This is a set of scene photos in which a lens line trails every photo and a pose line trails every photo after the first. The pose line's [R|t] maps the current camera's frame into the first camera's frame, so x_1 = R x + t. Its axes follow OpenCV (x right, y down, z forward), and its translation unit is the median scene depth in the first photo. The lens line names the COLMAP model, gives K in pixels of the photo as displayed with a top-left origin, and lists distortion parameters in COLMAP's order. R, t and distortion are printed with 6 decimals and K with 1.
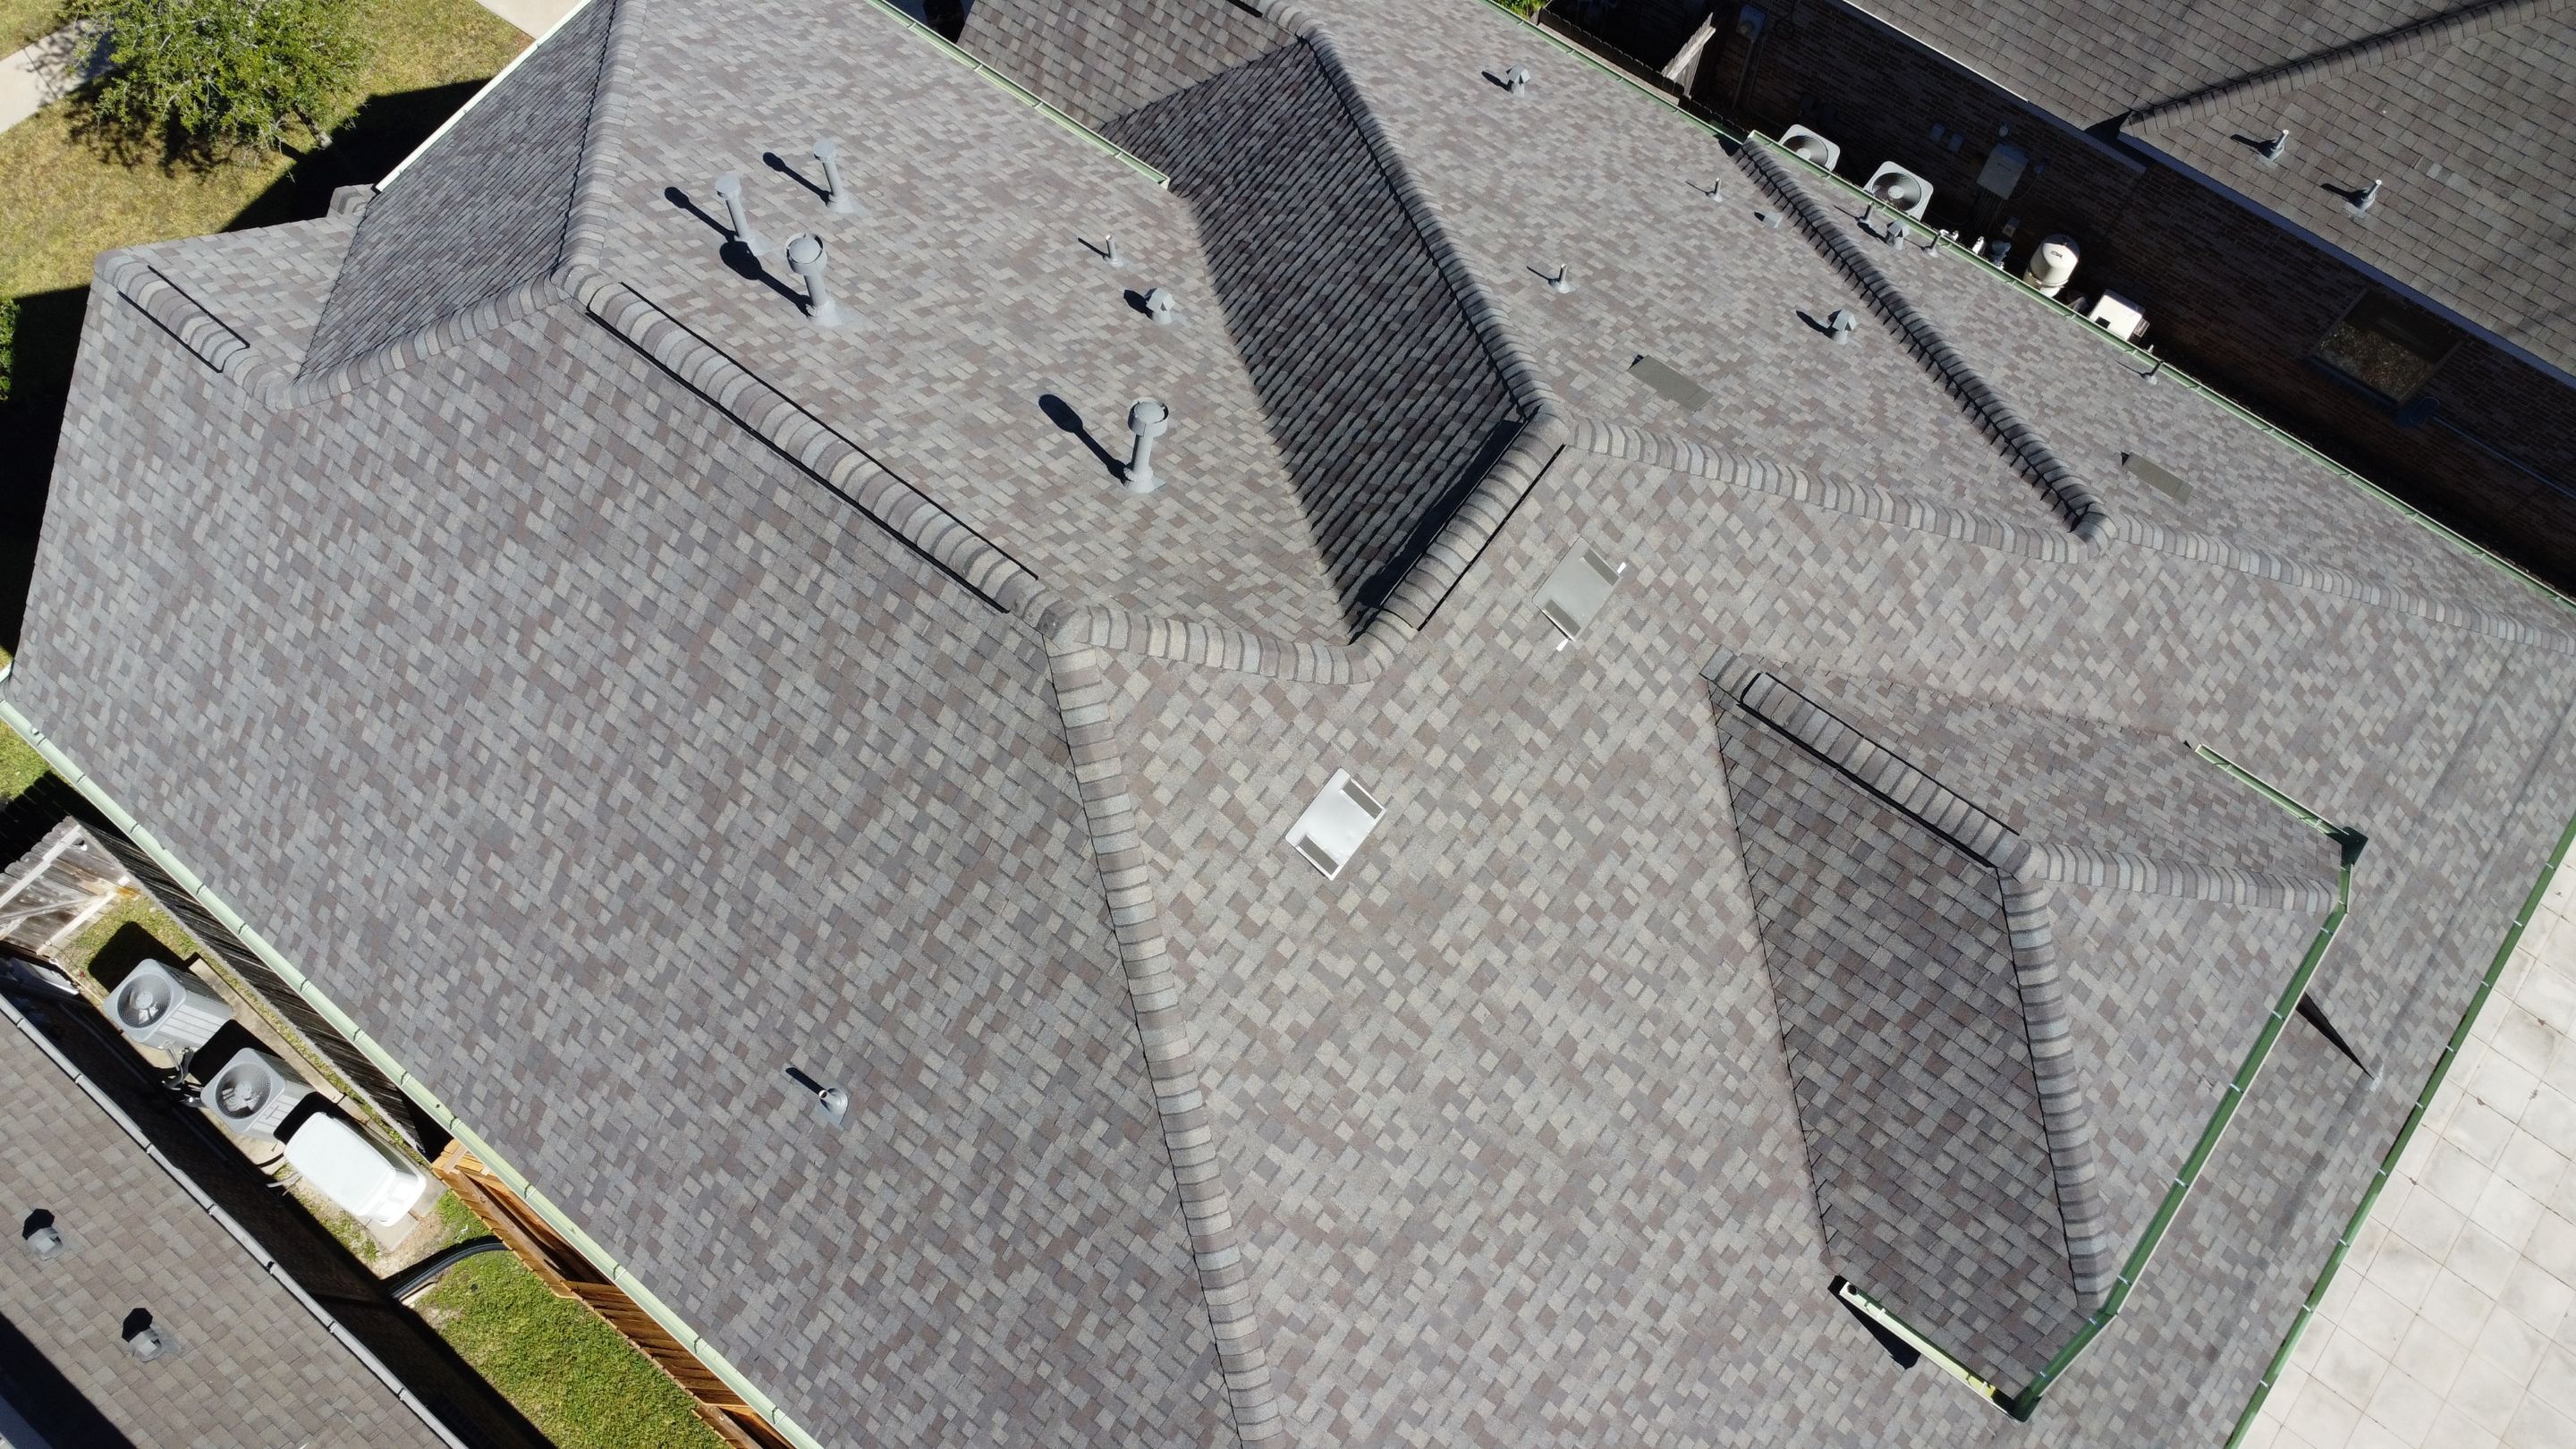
lens RADIAL K [[1863.8, 0, 1288.9], [0, 1863.8, 713.5], [0, 0, 1]] dist [-0.013909, -0.034811]
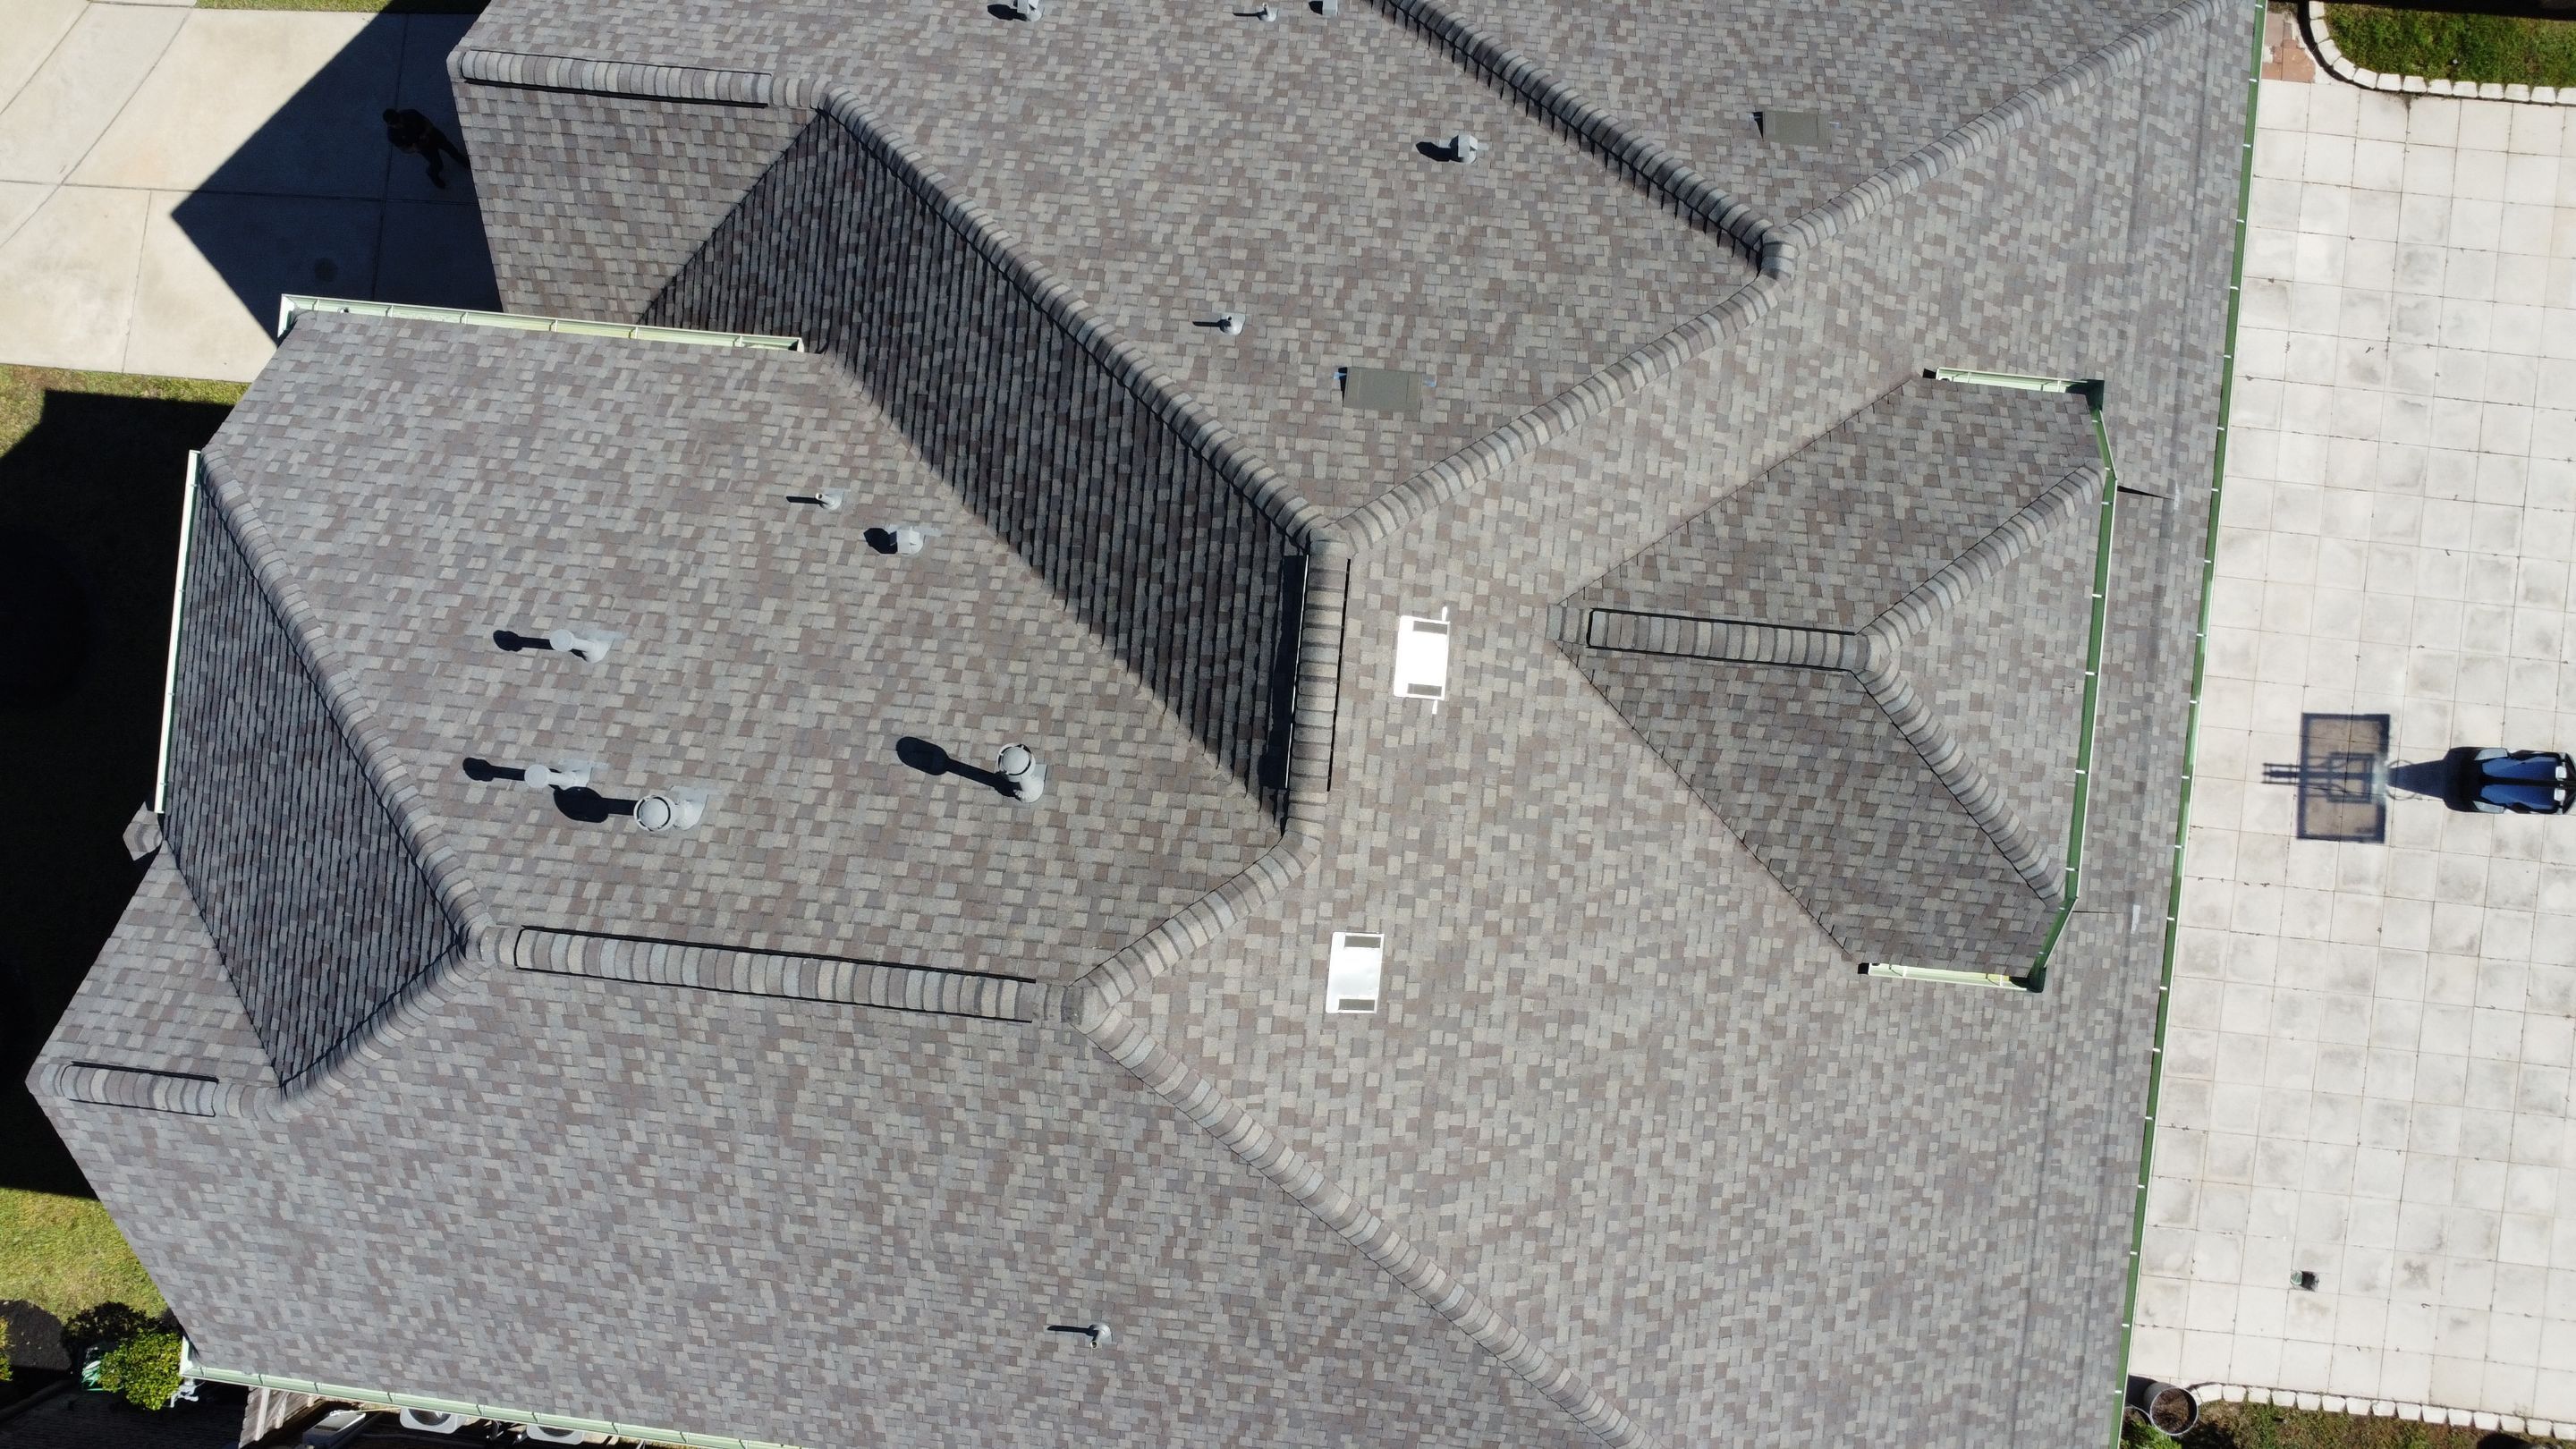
lens RADIAL K [[1863.8, 0, 1288.9], [0, 1863.8, 713.5], [0, 0, 1]] dist [-0.013909, -0.034811]
pose [[0.849718, -0.527142, -0.010082, 0.078449], [0.499360, 0.798506, 0.336196, -0.431144], [-0.169172, -0.290707, 0.941738, -0.032443]]
